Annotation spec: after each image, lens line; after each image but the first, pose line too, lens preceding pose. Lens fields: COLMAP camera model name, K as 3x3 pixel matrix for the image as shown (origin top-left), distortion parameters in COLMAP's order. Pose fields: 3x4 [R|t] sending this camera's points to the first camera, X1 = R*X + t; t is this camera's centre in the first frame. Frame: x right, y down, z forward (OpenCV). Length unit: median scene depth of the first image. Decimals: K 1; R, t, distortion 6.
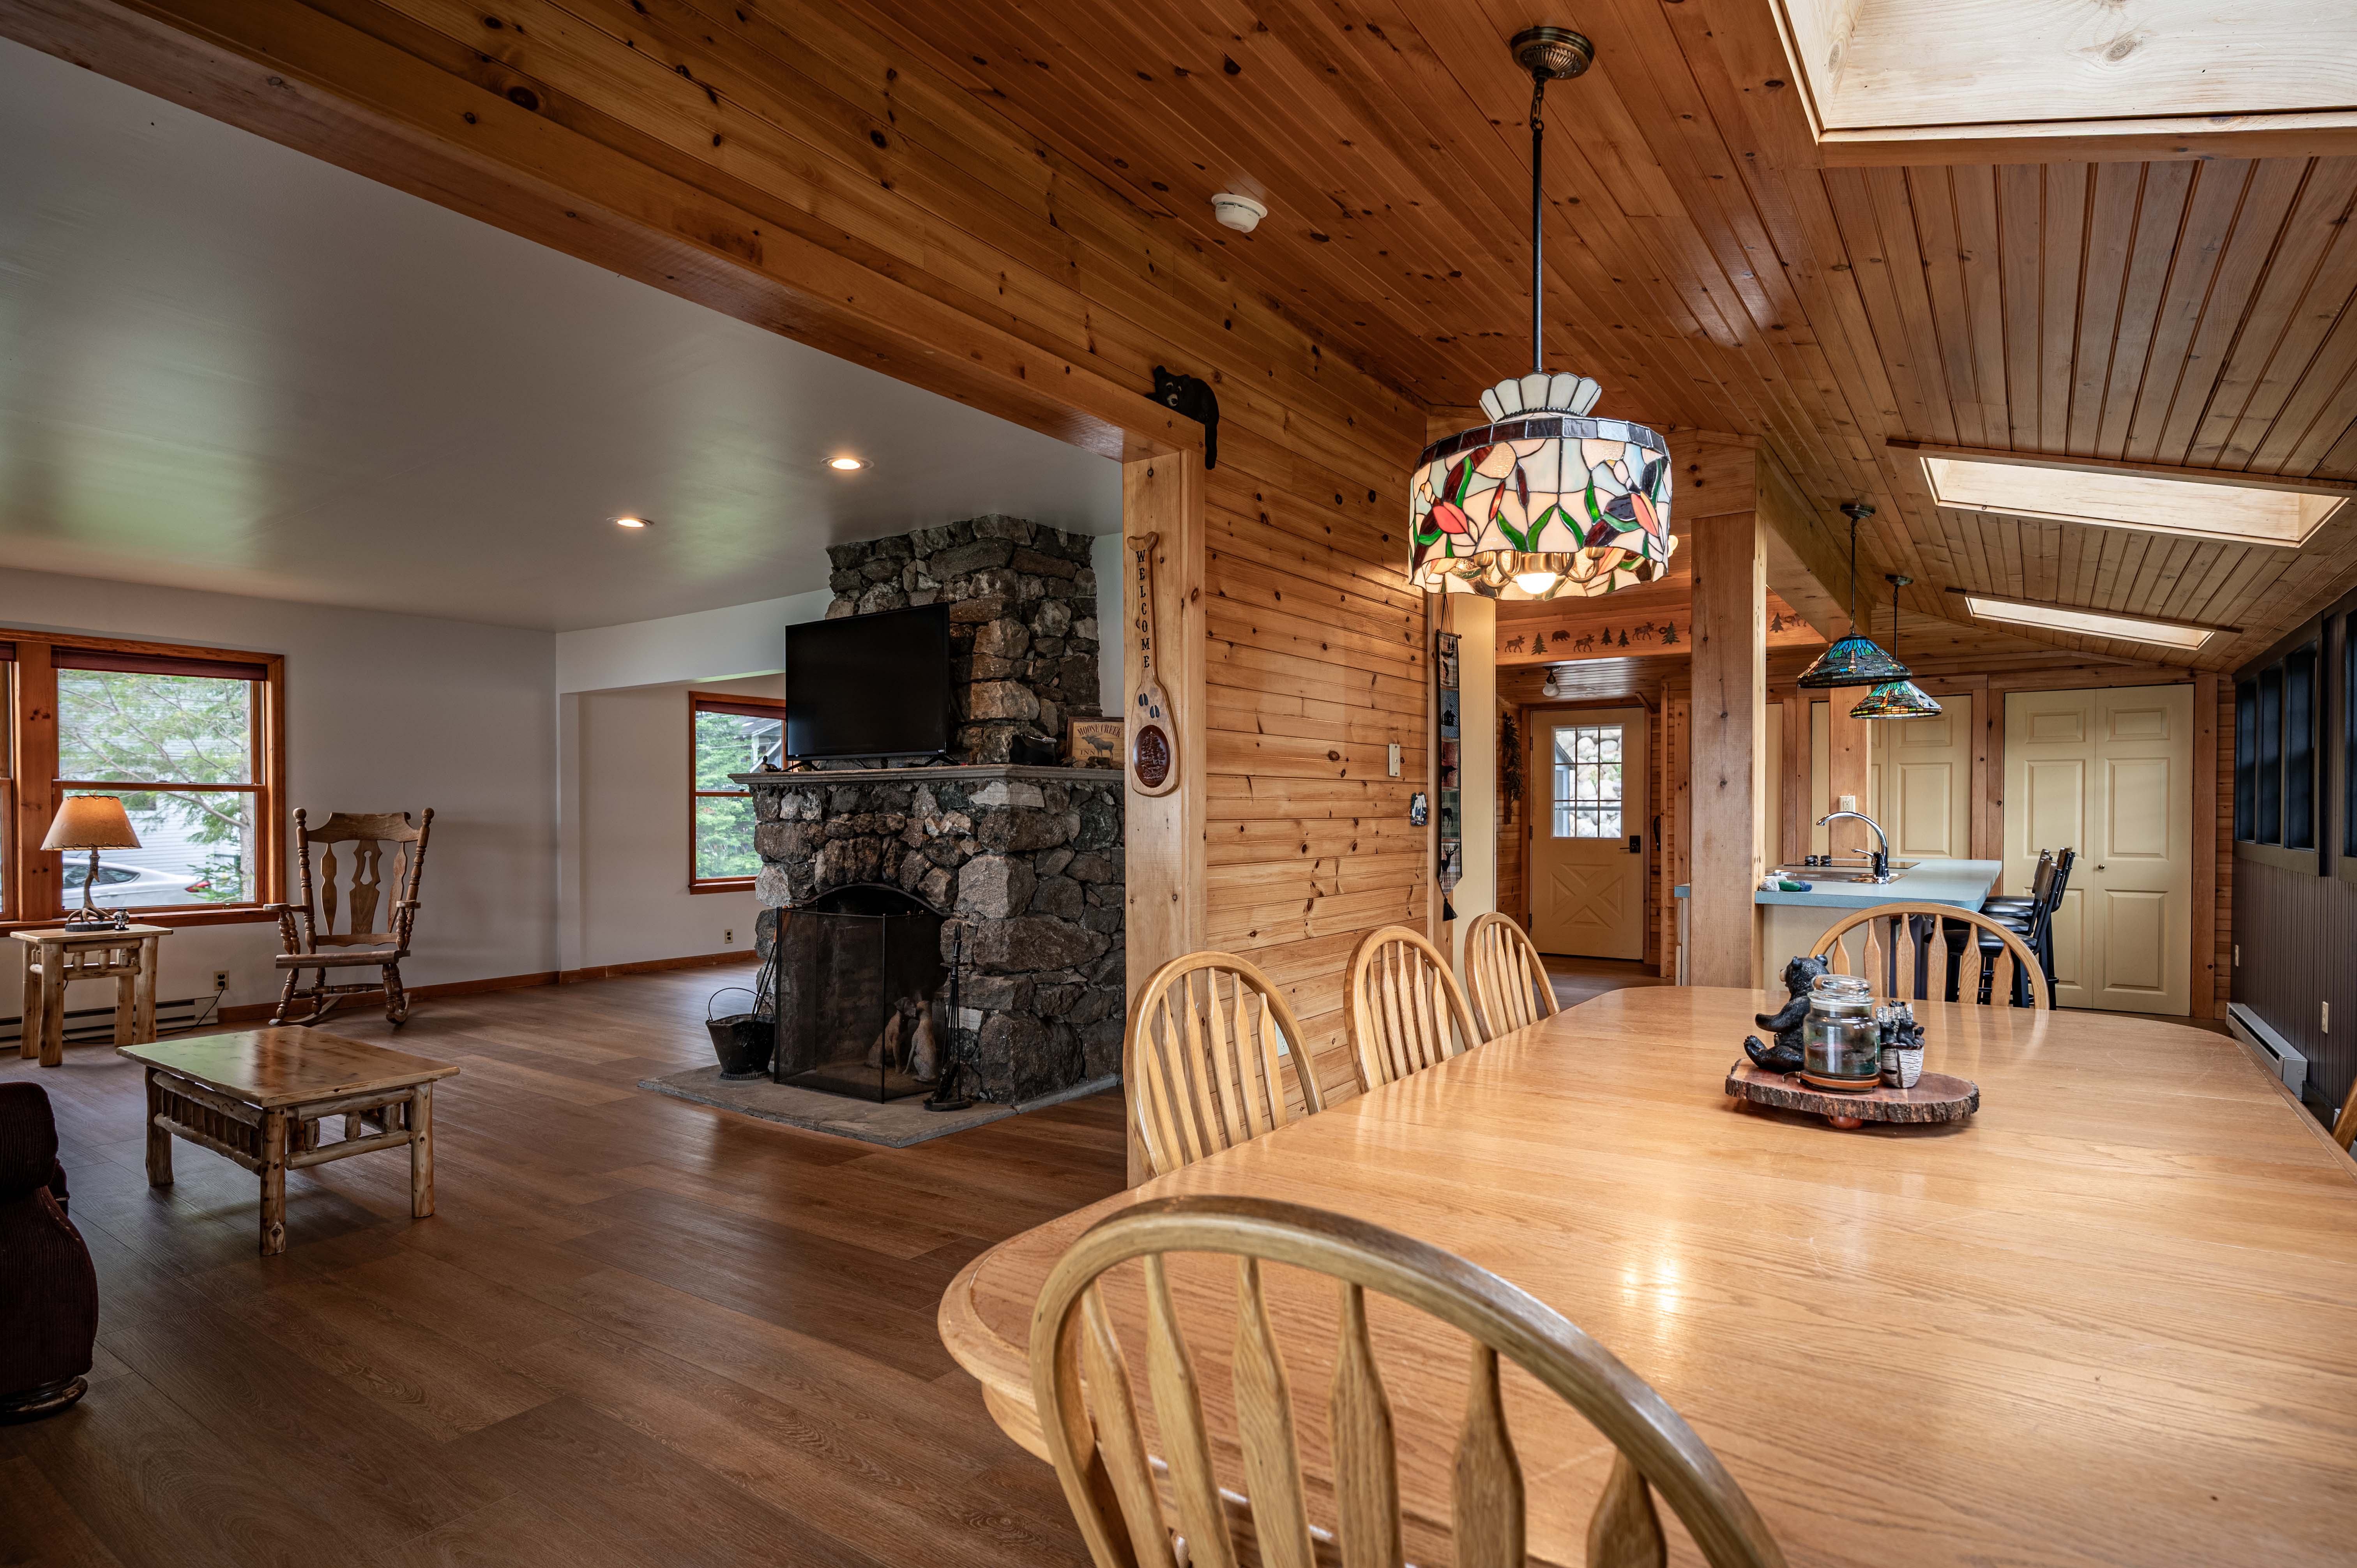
lens RADIAL K [[1198.8, 0, 1183.6], [0, 1198.8, 829.1], [0, 0, 1]] dist [-0.001120, 0.004499]
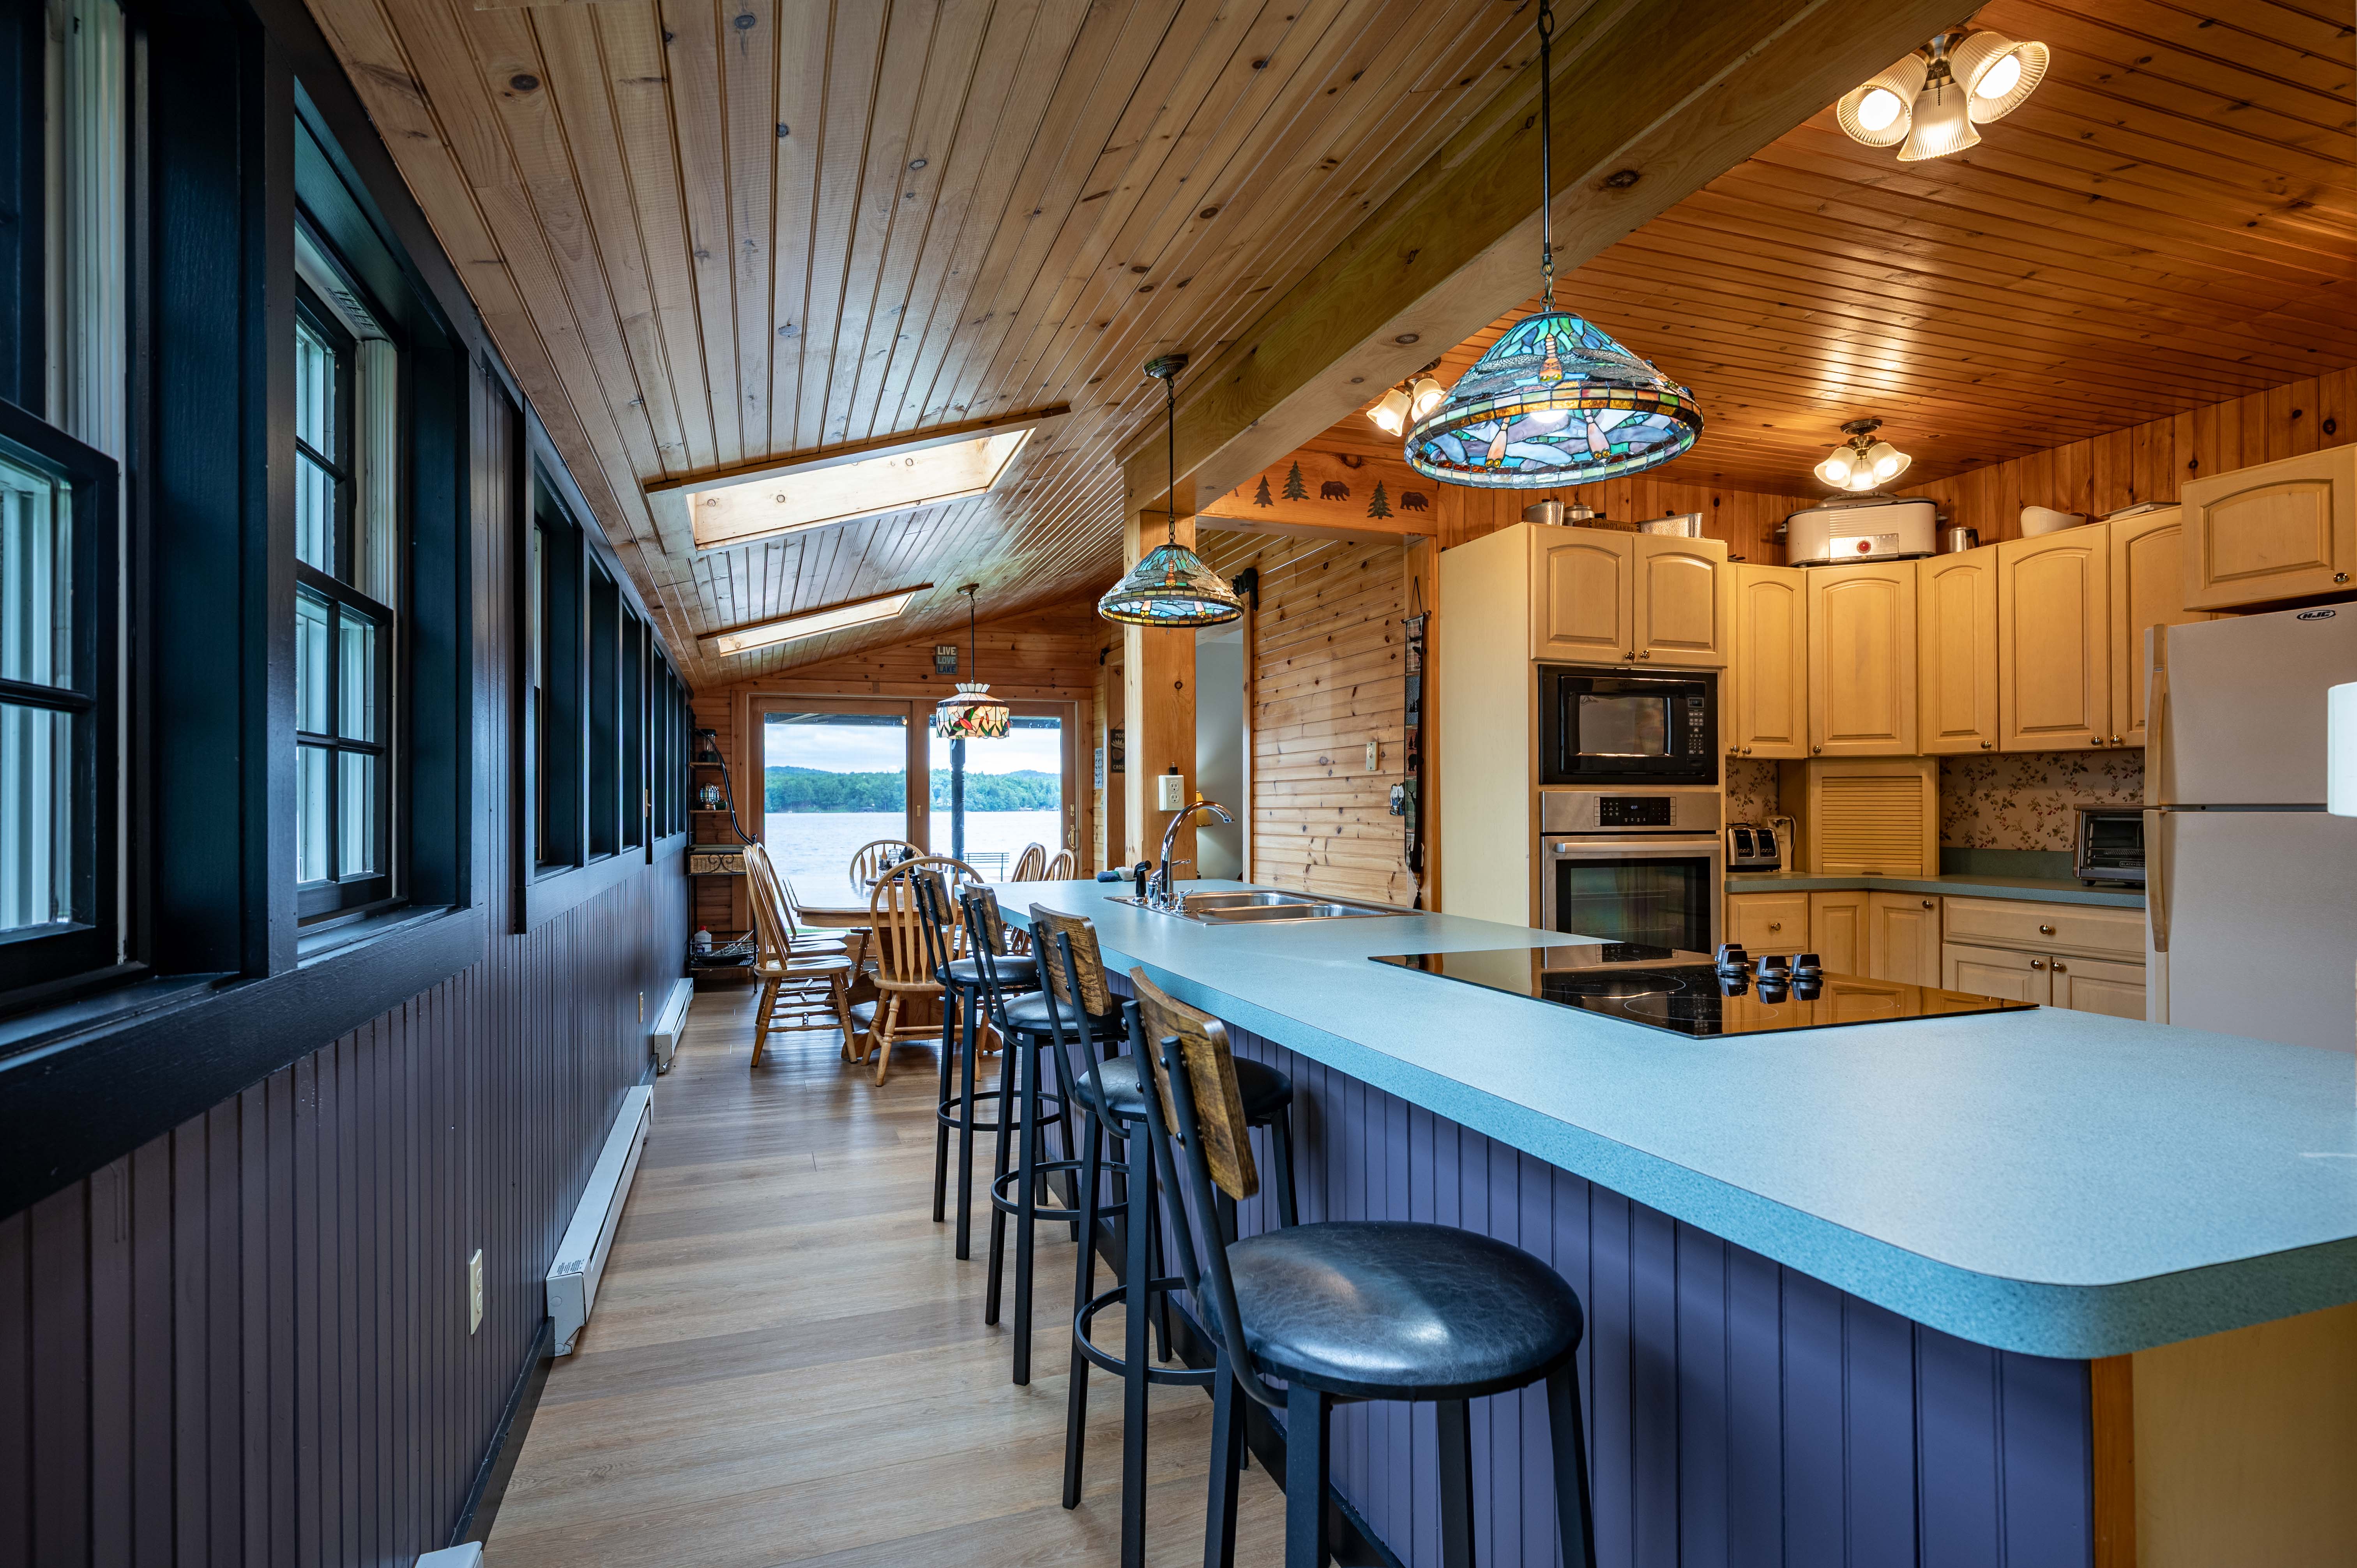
lens RADIAL K [[1198.8, 0, 1194.5], [0, 1198.8, 800.5], [0, 0, 1]] dist [-0.001120, 0.004499]
pose [[-0.575439, -0.000682, -0.817844, 0.987281], [-0.006449, 0.999972, 0.003703, -0.016067], [0.817819, 0.007405, -0.575428, 1.250560]]
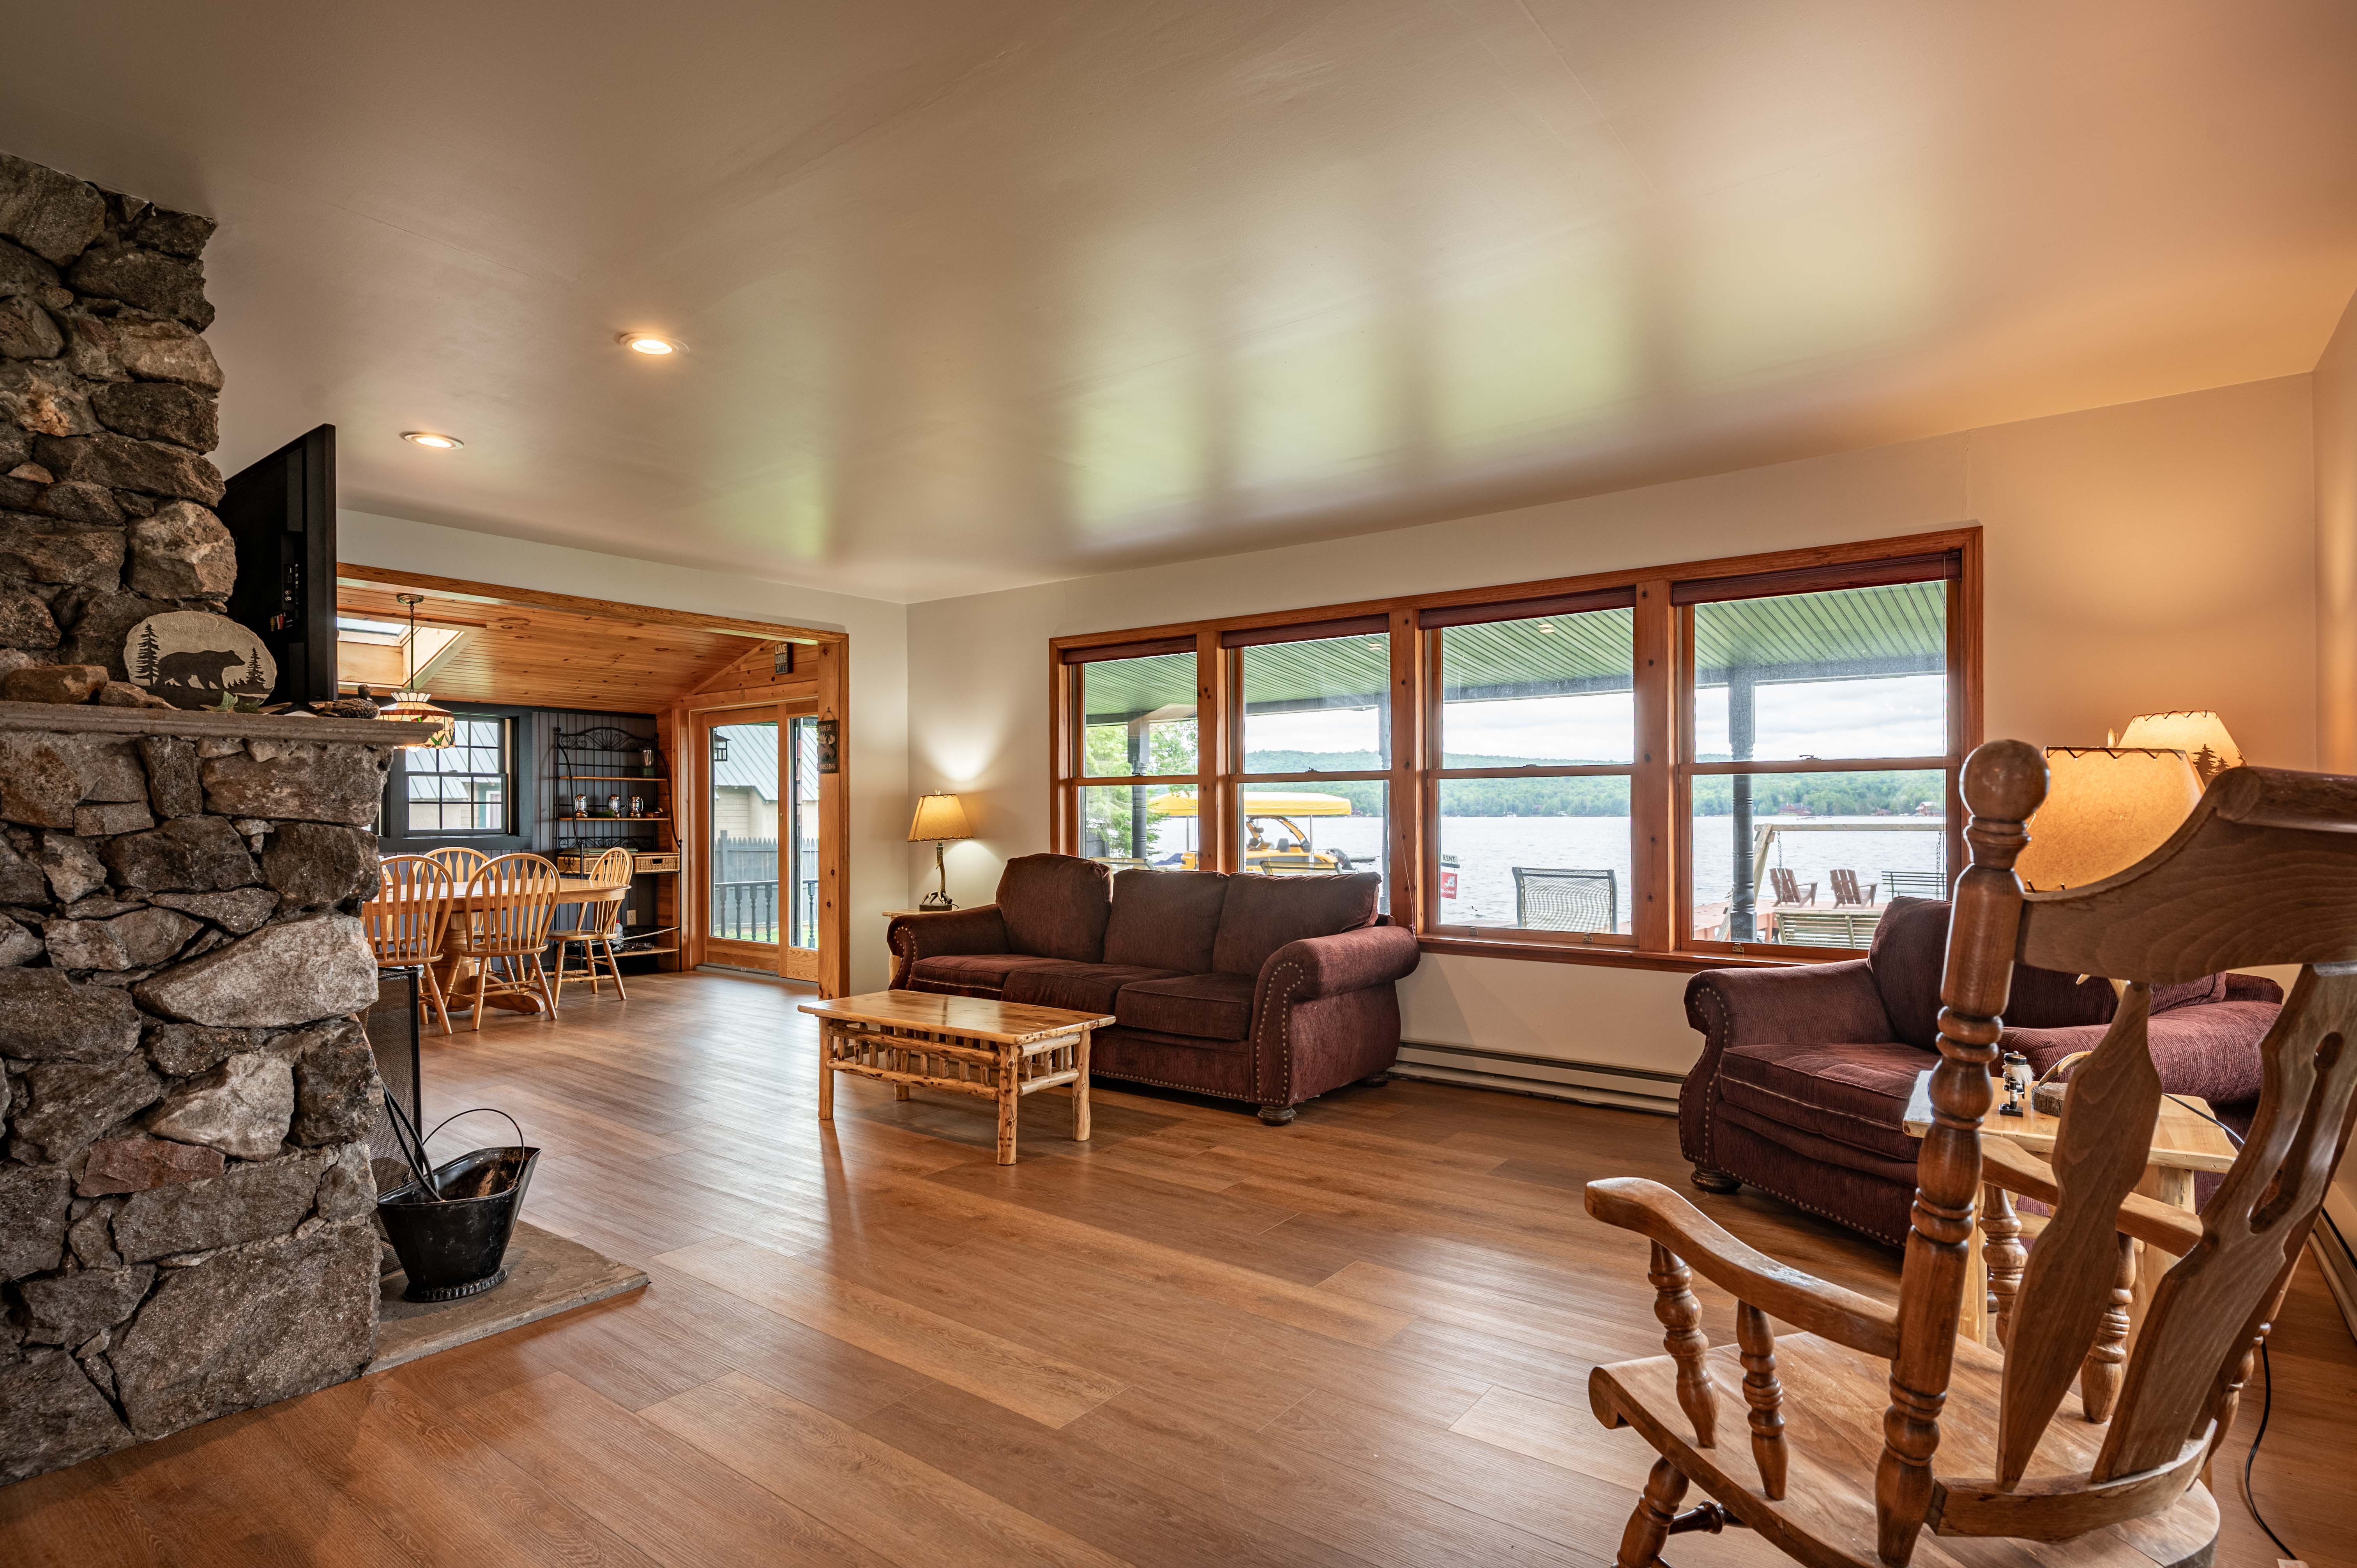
lens RADIAL K [[1198.8, 0, 1167.4], [0, 1198.8, 799.2], [0, 0, 1]] dist [-0.001120, 0.004499]
pose [[-0.998969, 0.007122, 0.044842, -0.725457], [0.007134, 0.999975, 0.000098, -0.015385], [-0.044840, 0.000418, -0.998994, 1.549900]]
